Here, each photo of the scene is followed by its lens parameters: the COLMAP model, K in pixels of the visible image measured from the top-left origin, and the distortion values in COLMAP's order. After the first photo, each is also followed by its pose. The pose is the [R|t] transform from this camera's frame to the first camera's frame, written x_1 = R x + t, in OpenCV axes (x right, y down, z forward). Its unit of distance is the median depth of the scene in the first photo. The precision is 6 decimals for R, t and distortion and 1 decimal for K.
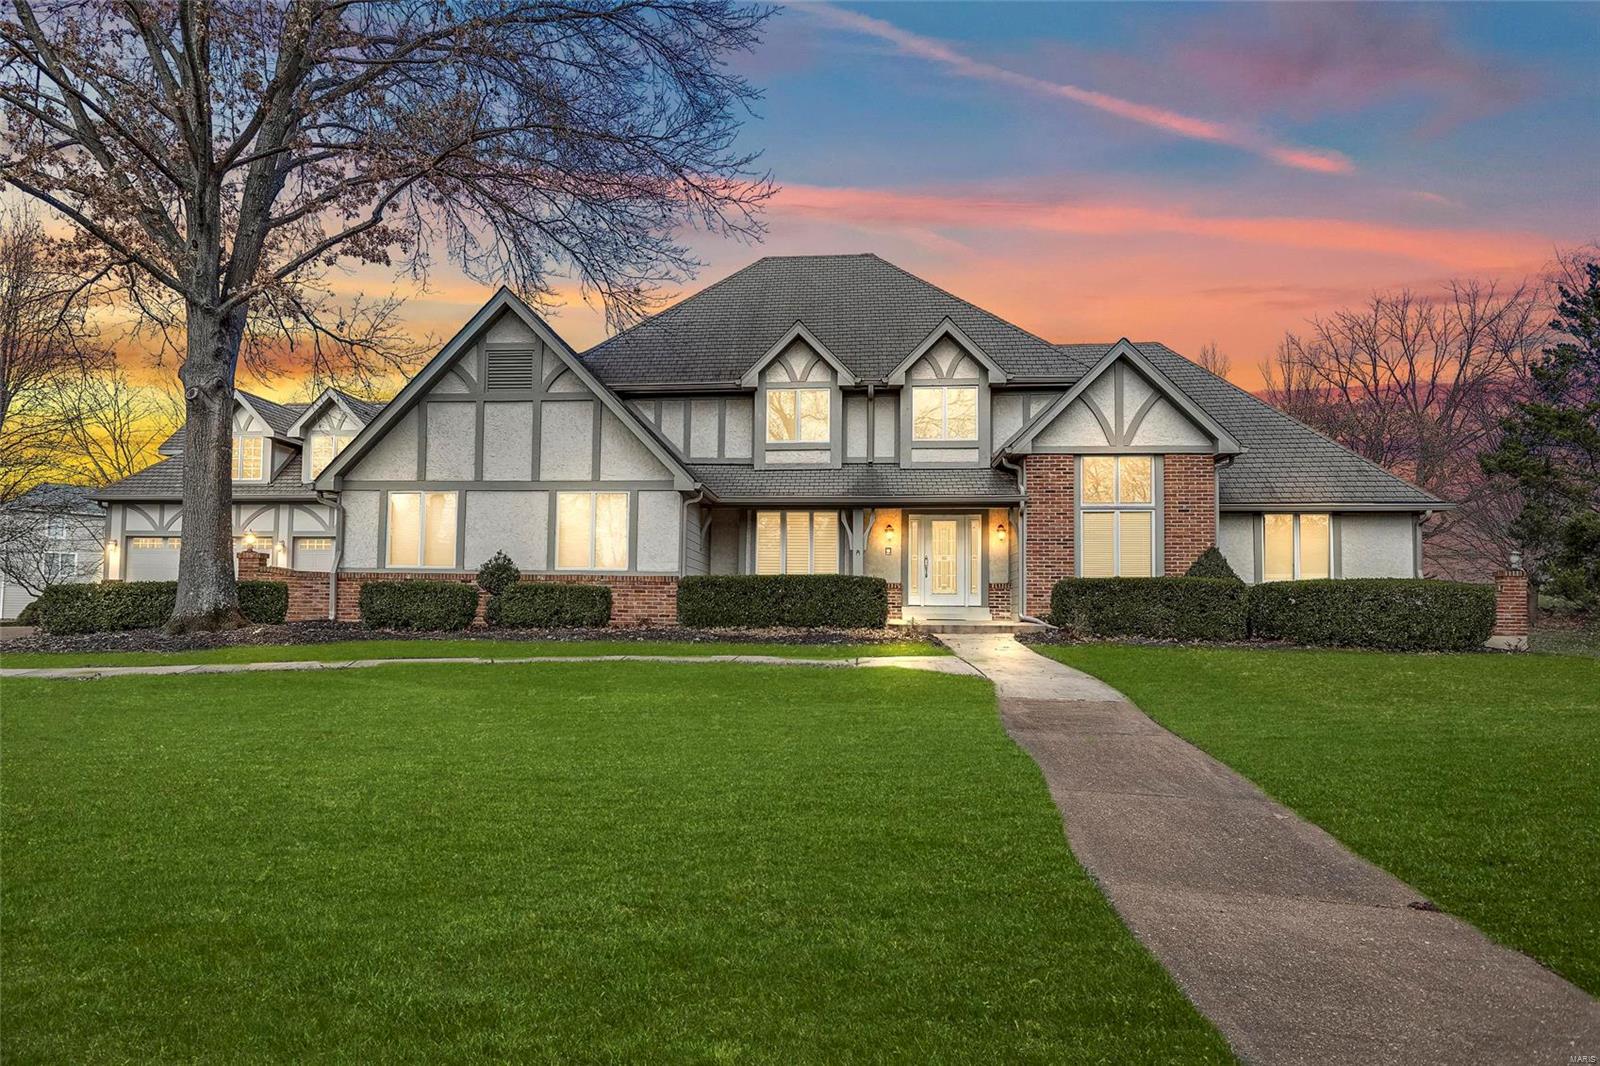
lens RADIAL K [[831.8, 0, 798.8], [0, 831.8, 581.6], [0, 0, 1]] dist [-0.003693, 0.000289]
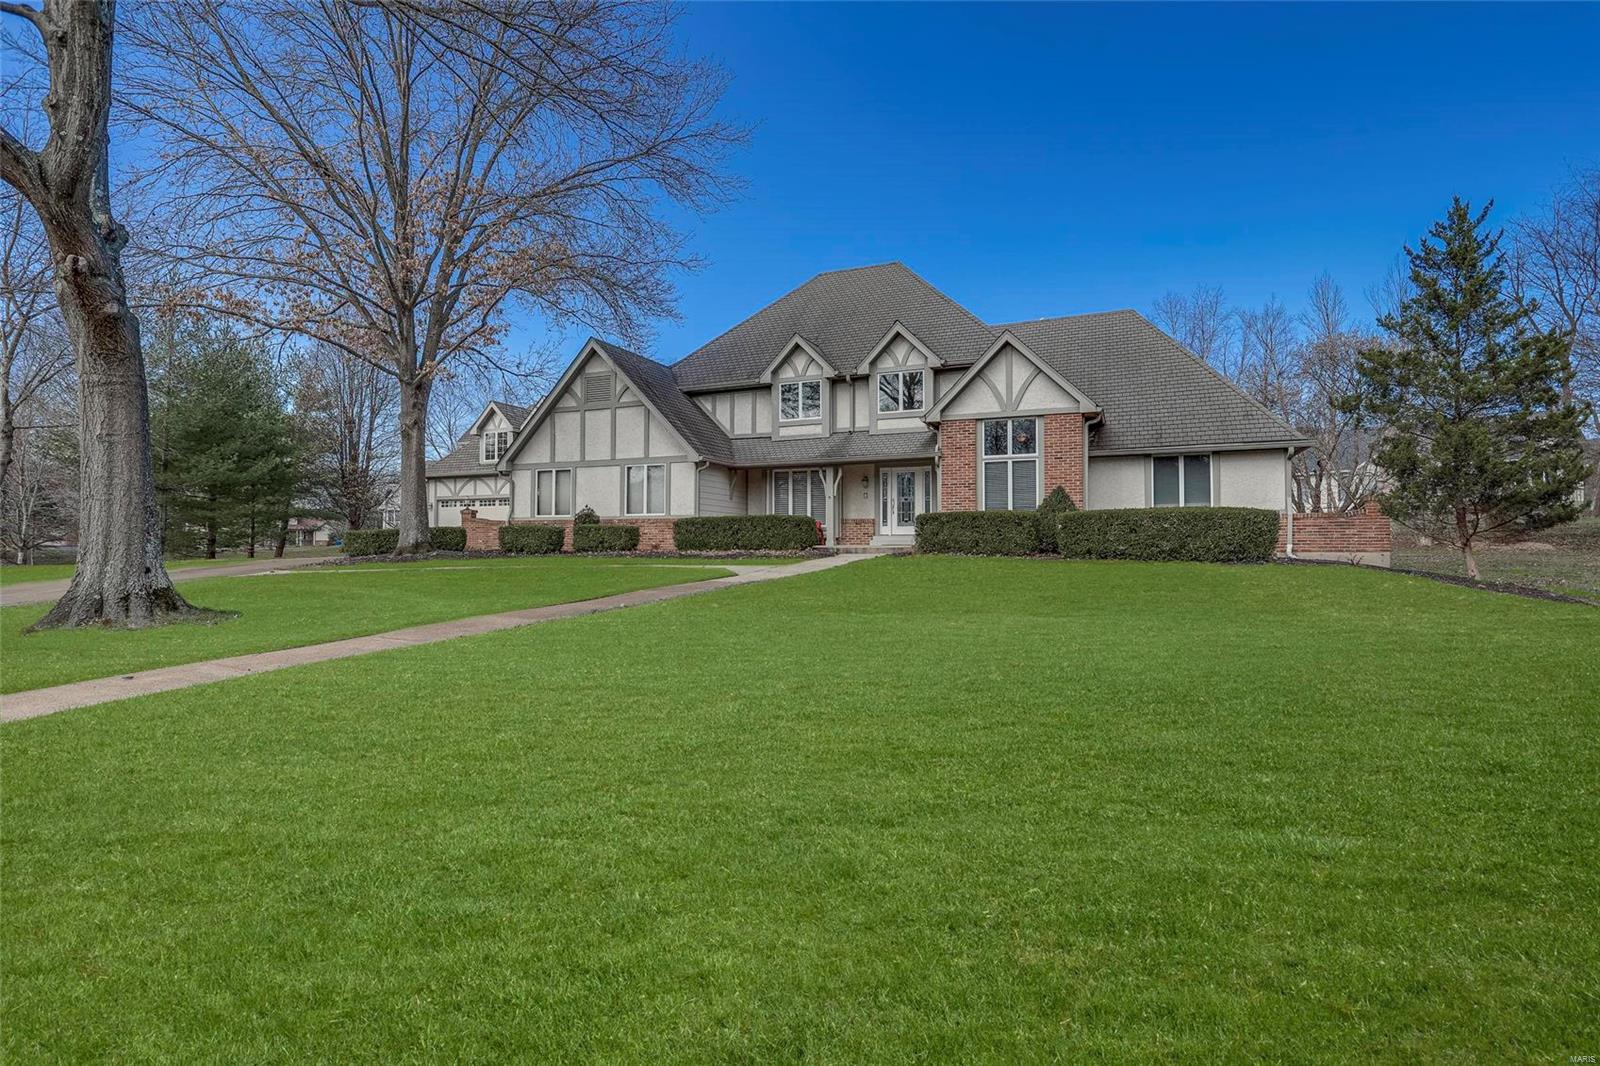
lens RADIAL K [[763.0, 0, 792.8], [0, 763.0, 534.0], [0, 0, 1]] dist [-0.003717, -0.000283]
pose [[0.952099, -0.017593, -0.305284, 0.432510], [0.022763, 0.999651, 0.013383, 0.007572], [0.304943, -0.019692, 0.952167, -0.260248]]
